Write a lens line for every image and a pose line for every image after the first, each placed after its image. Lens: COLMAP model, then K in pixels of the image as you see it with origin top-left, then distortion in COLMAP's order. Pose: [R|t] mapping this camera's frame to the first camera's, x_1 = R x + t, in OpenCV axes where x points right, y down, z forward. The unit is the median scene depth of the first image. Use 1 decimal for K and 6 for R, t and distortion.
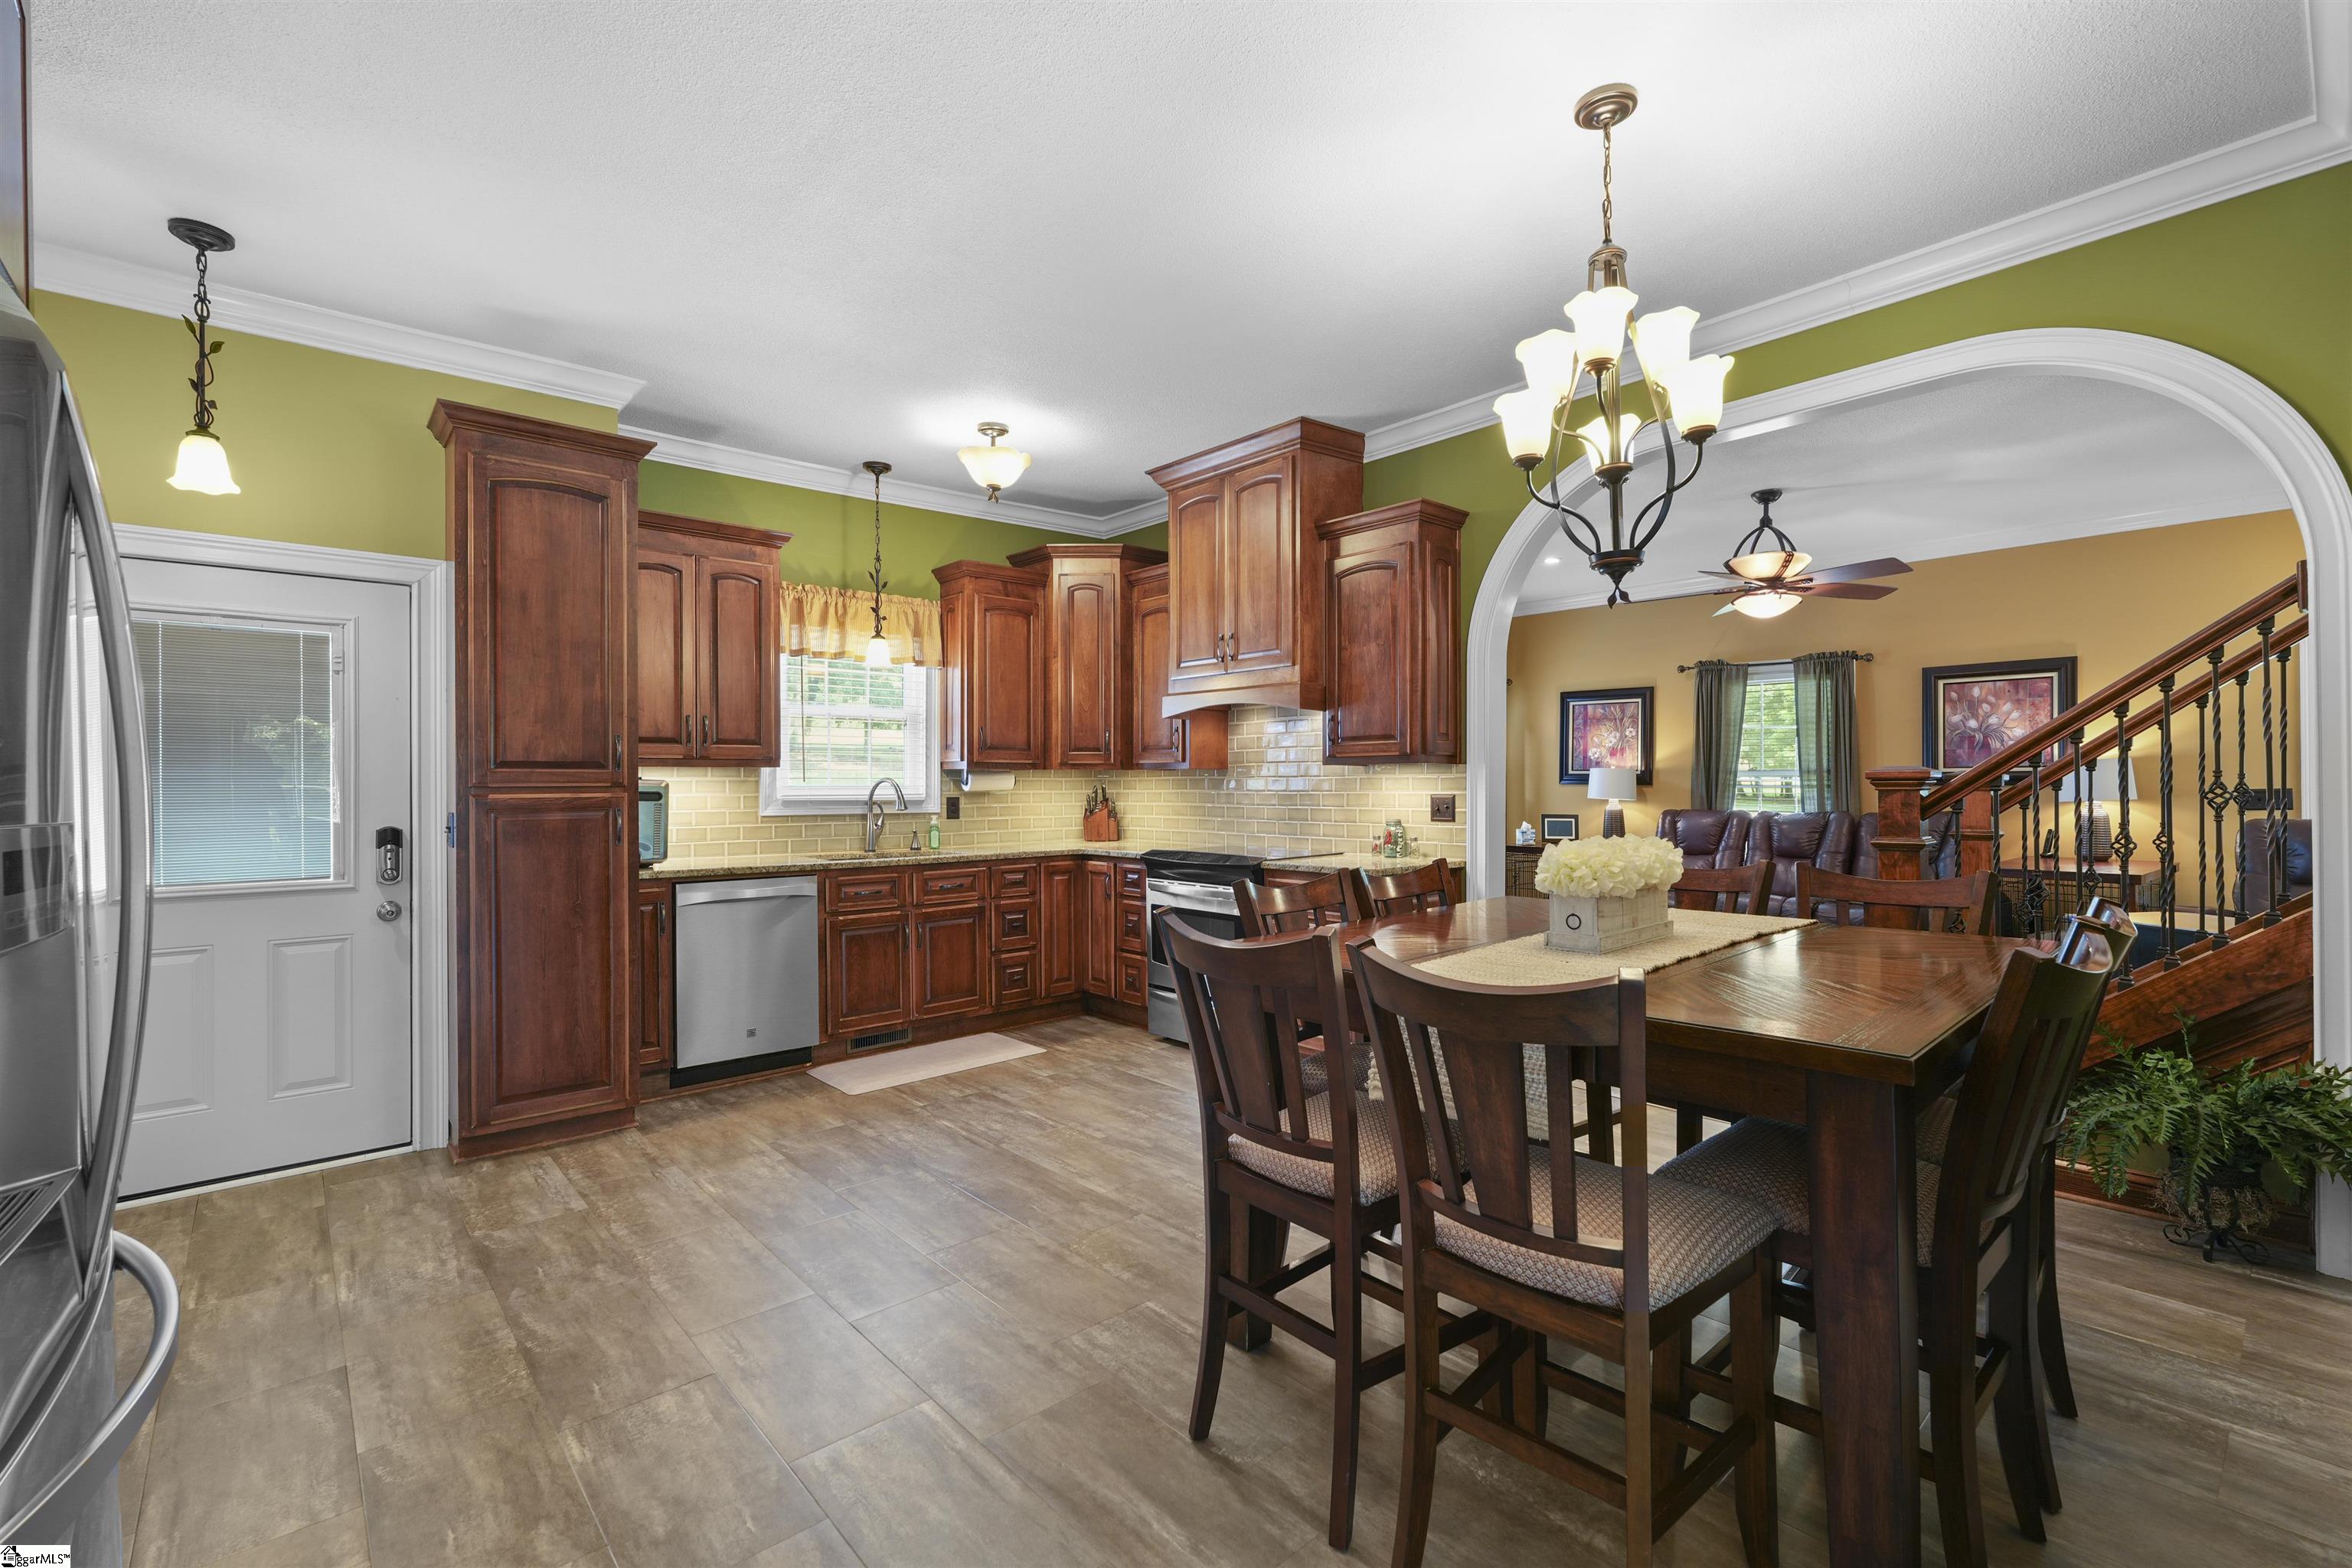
lens RADIAL K [[1025.9, 0, 1176.0], [0, 1025.9, 784.0], [0, 0, 1]] dist [-0.001022, -0.000100]
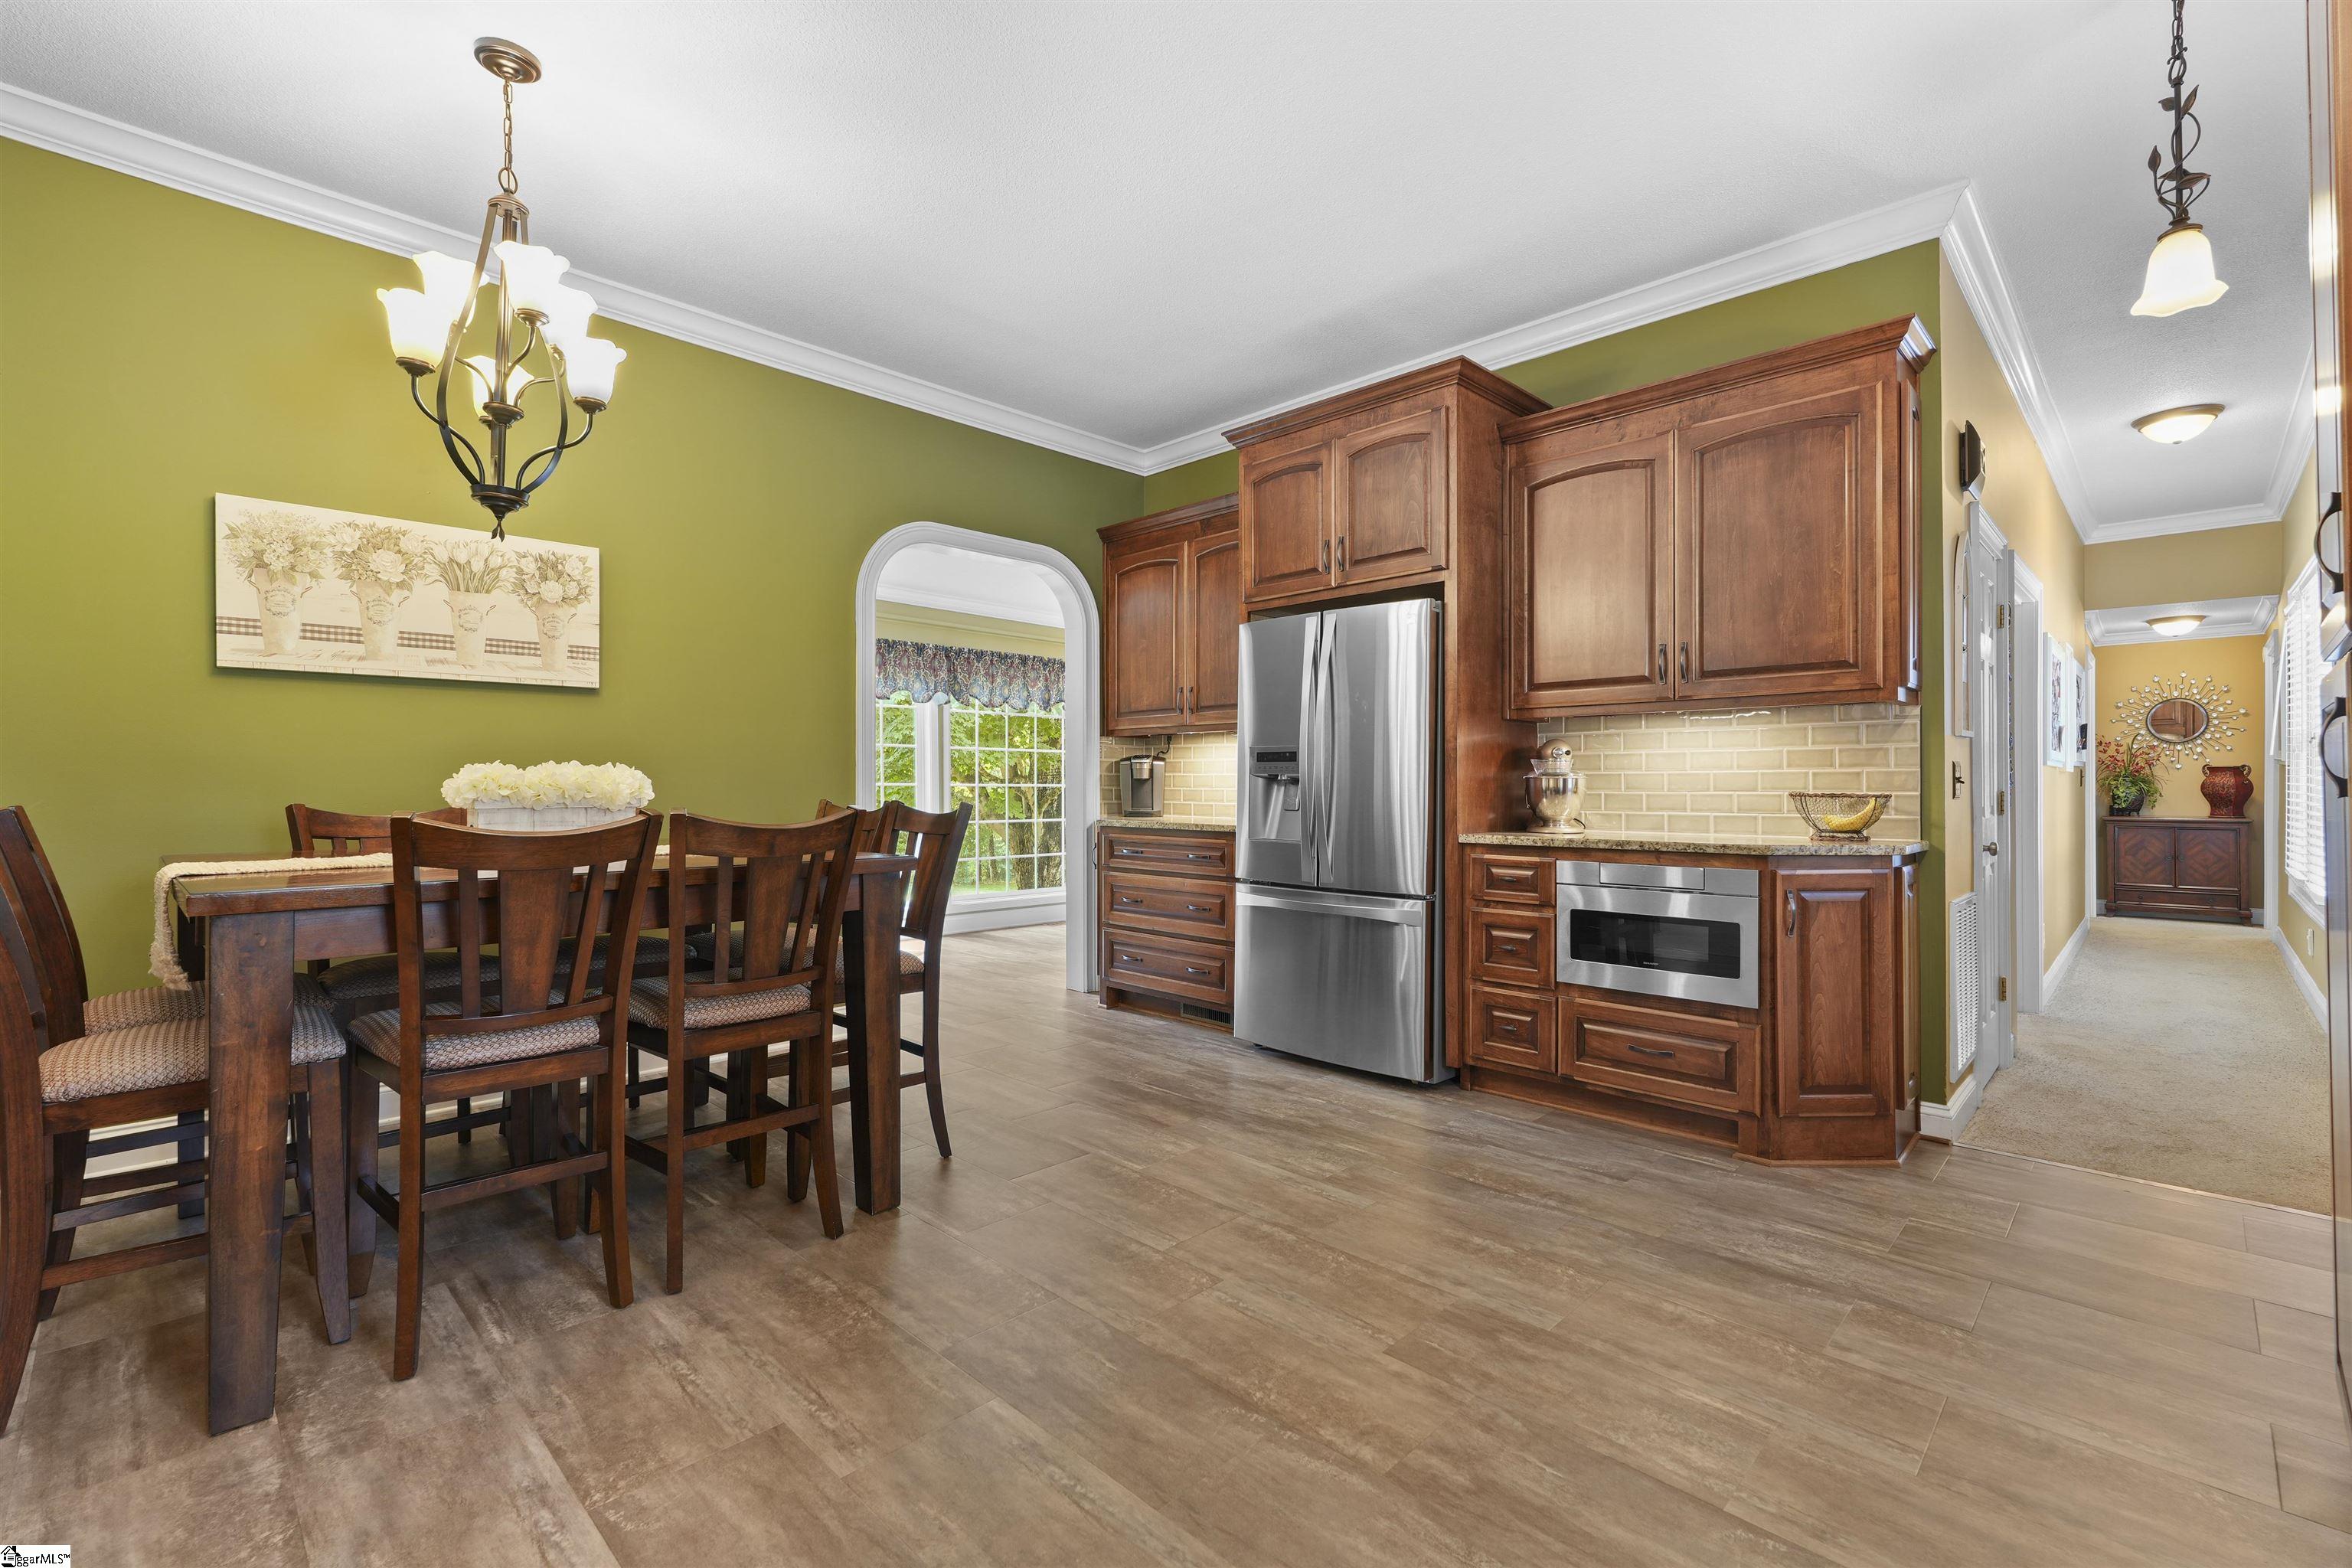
lens RADIAL K [[1025.9, 0, 1176.0], [0, 1025.9, 784.0], [0, 0, 1]] dist [-0.001022, -0.000100]
pose [[-0.997604, 0.009605, -0.068515, -0.179231], [0.009740, 0.999951, -0.001629, 0.079602], [0.068496, -0.002293, -0.997649, 2.082058]]
